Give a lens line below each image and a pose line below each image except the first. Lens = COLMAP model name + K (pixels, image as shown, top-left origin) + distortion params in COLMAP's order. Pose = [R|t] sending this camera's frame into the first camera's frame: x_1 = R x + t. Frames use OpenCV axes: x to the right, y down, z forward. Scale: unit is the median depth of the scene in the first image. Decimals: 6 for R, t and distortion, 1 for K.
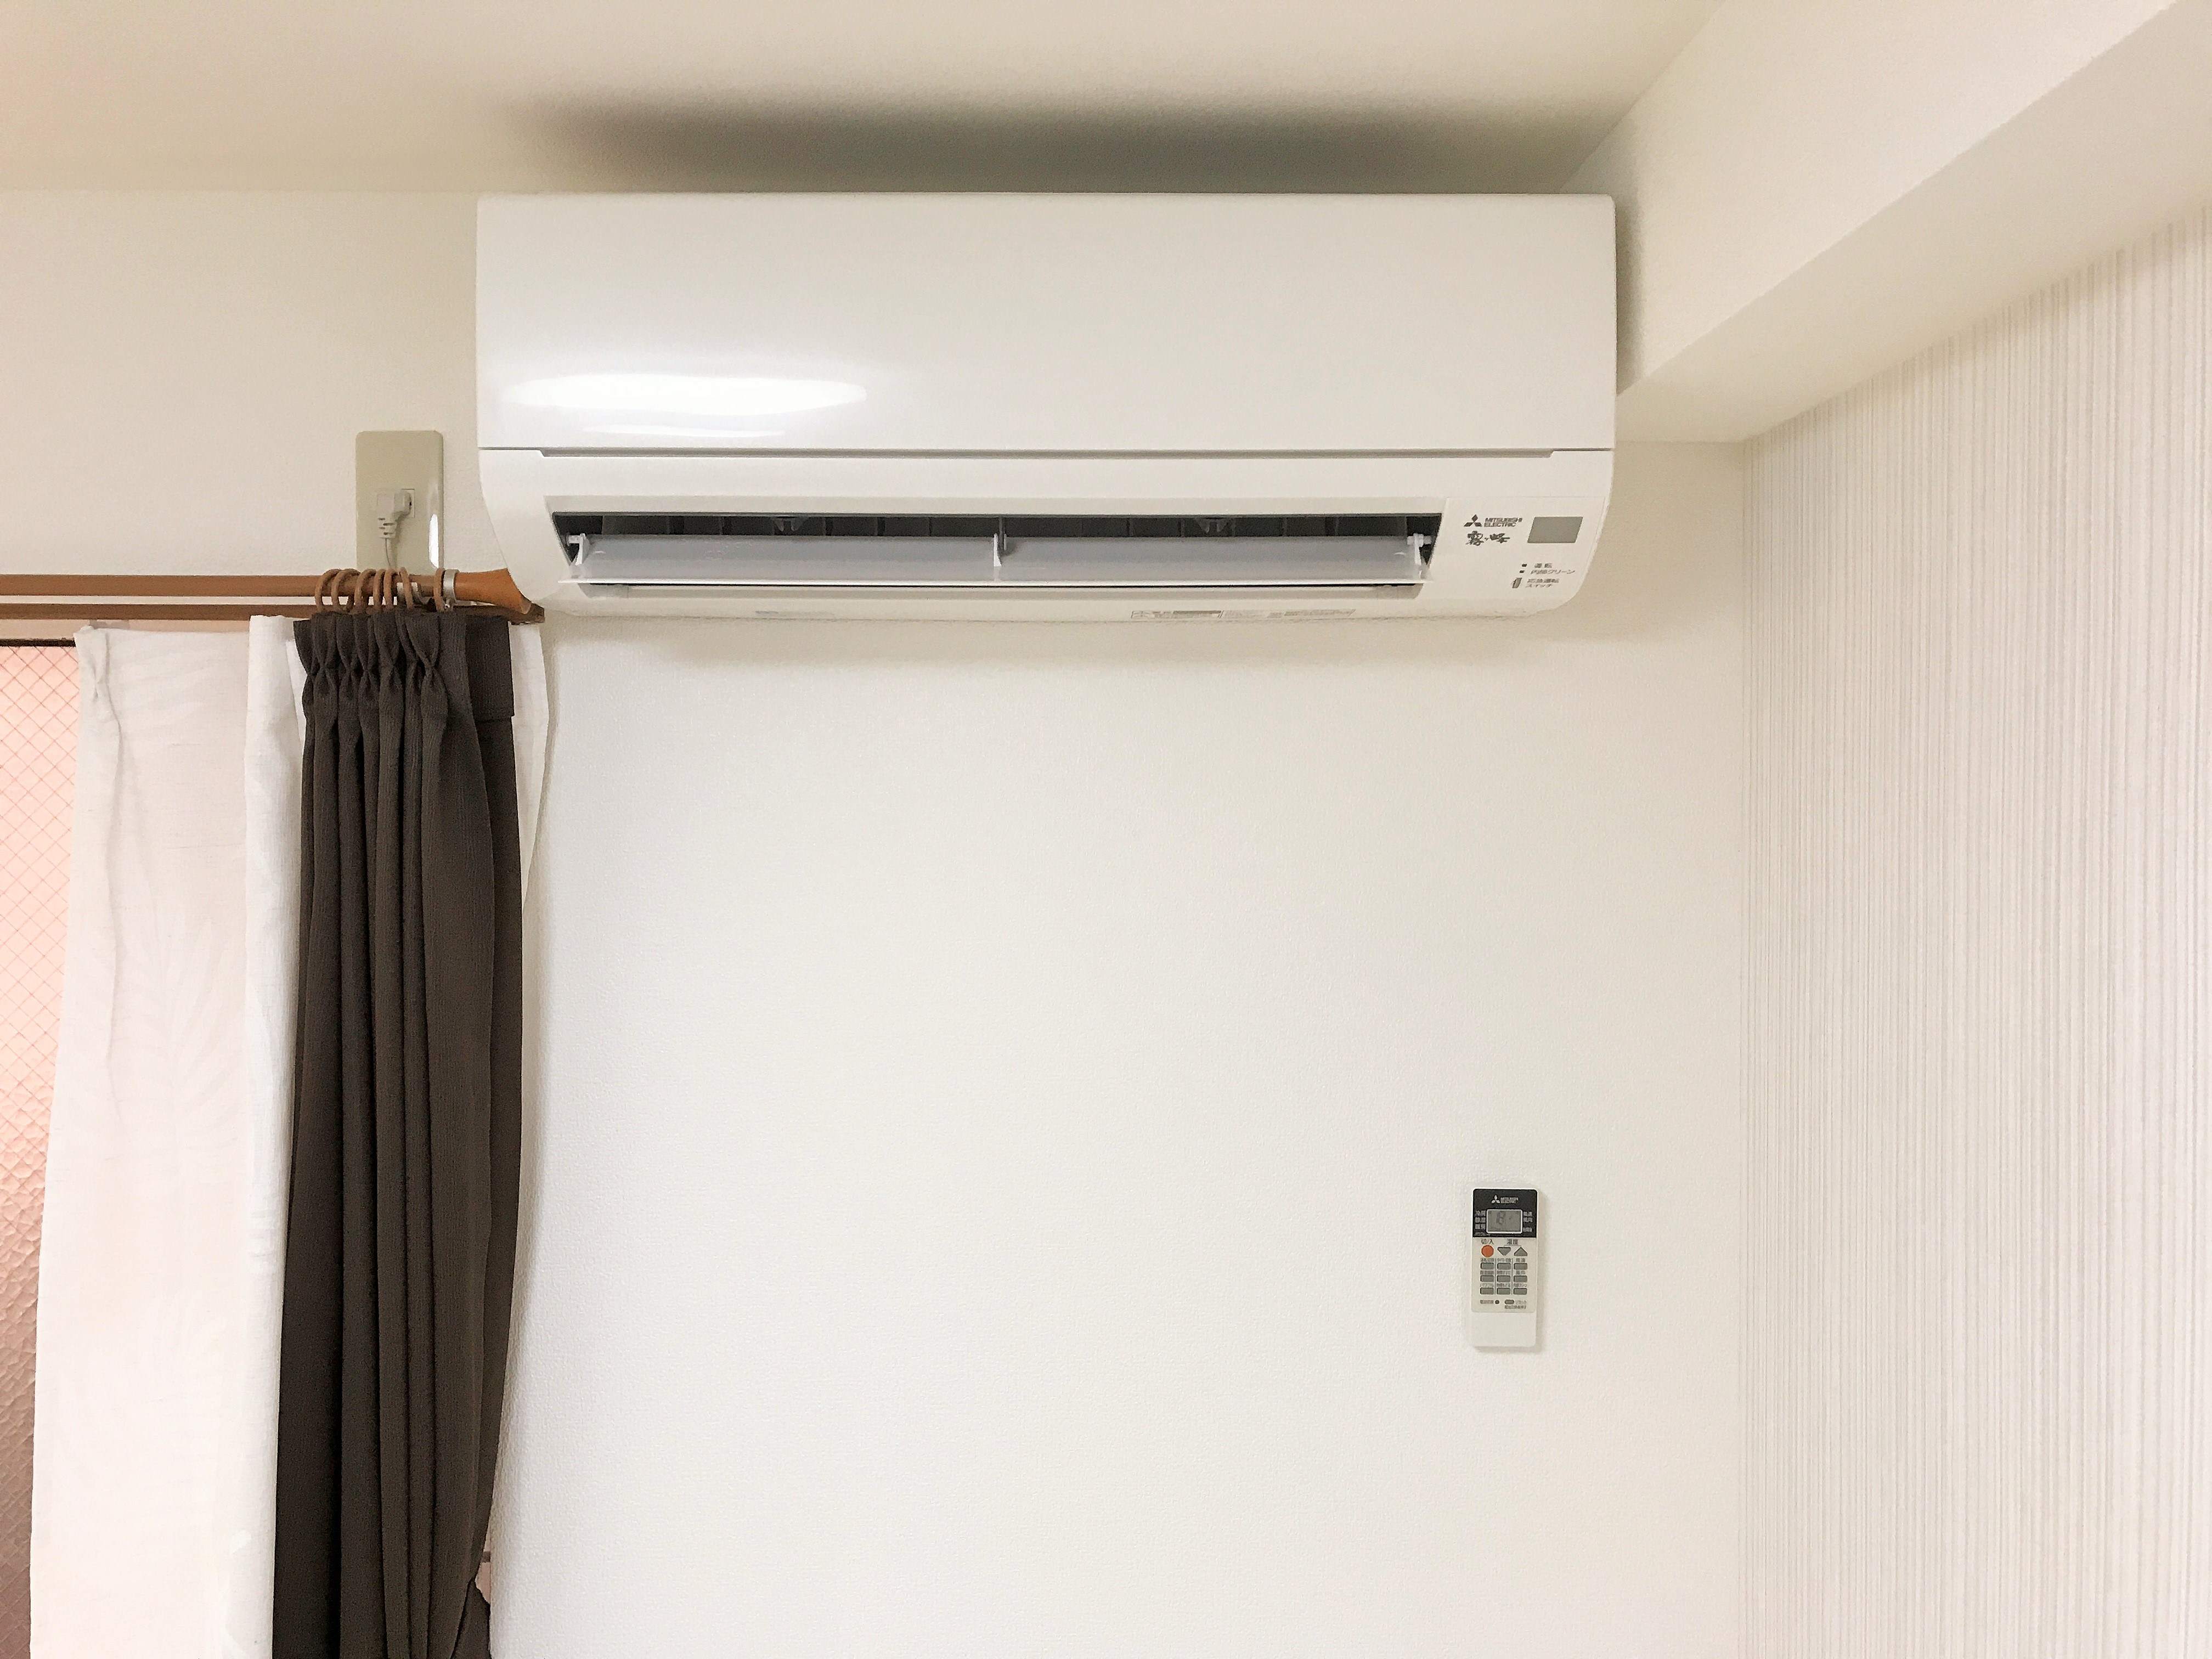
lens RADIAL K [[1883.1, 0, 1101.8], [0, 1883.1, 817.9], [0, 0, 1]] dist [0.009864, 0.013959]
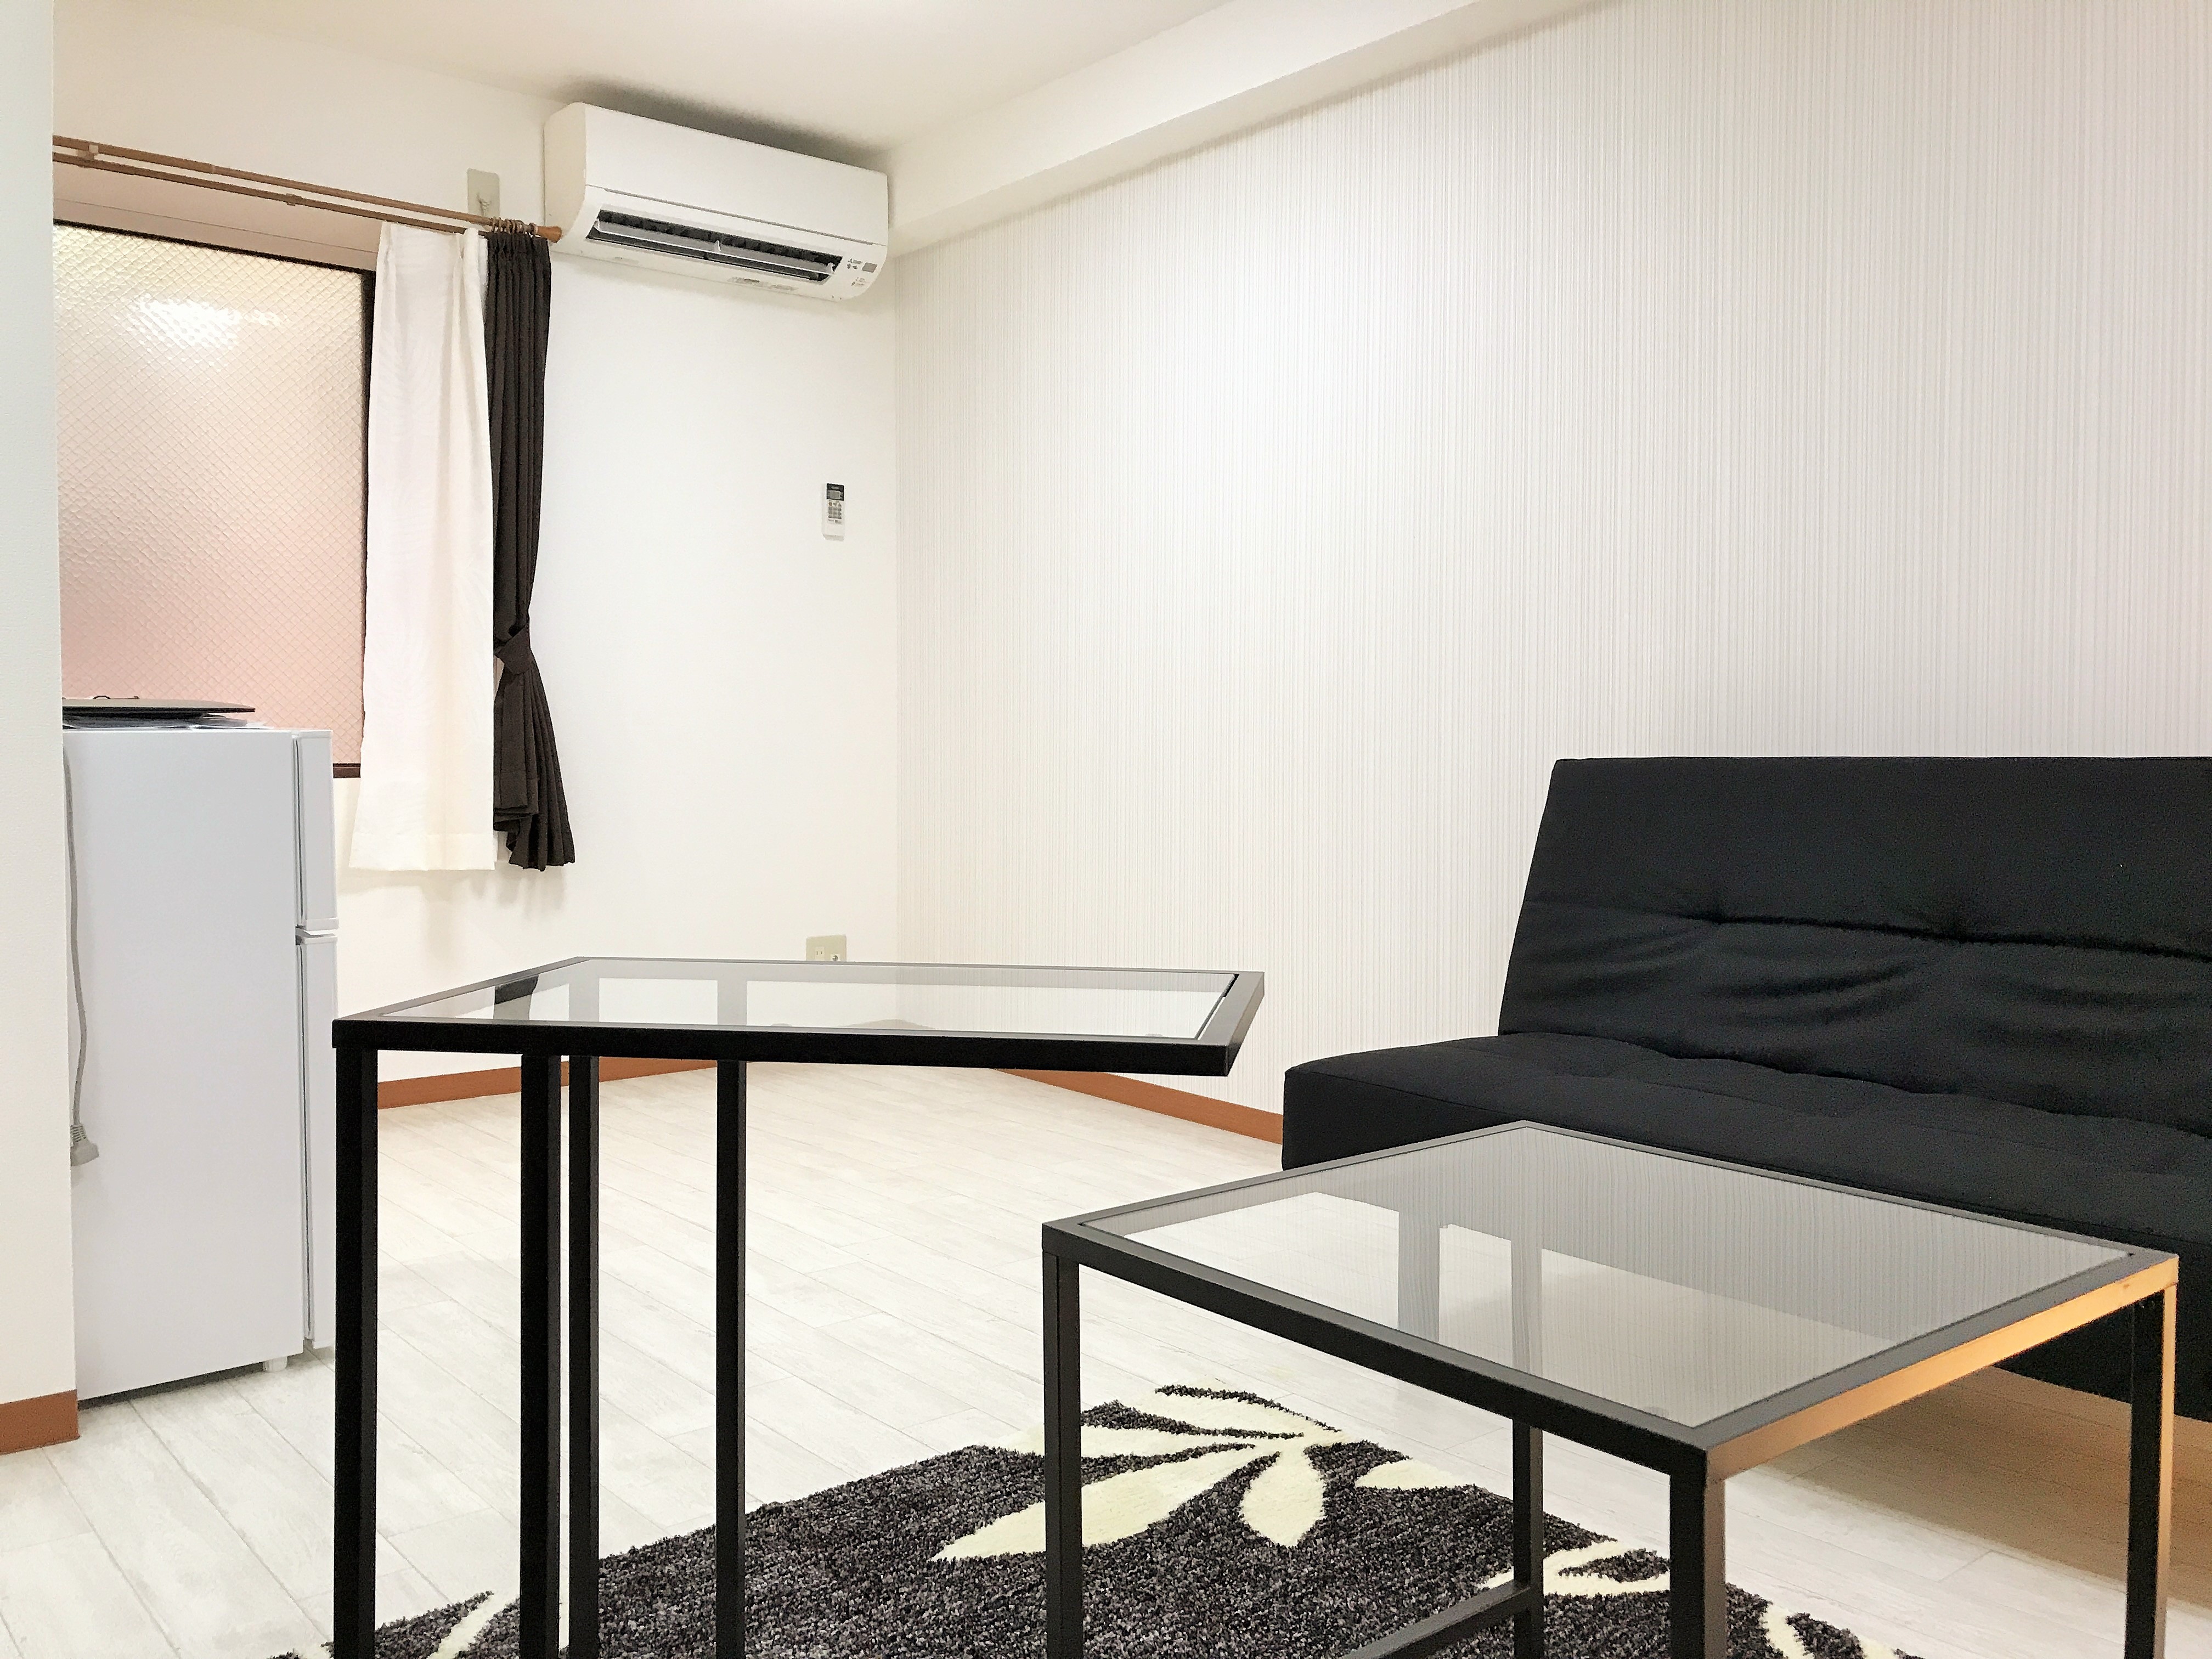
lens RADIAL K [[1818.5, 0, 1091.0], [0, 1818.5, 812.5], [0, 0, 1]] dist [0.013995, -0.021181]
pose [[0.773328, -0.028102, 0.633383, -1.485952], [0.010441, 0.999446, 0.031595, 0.696250], [-0.633920, -0.017820, 0.773193, -1.734260]]
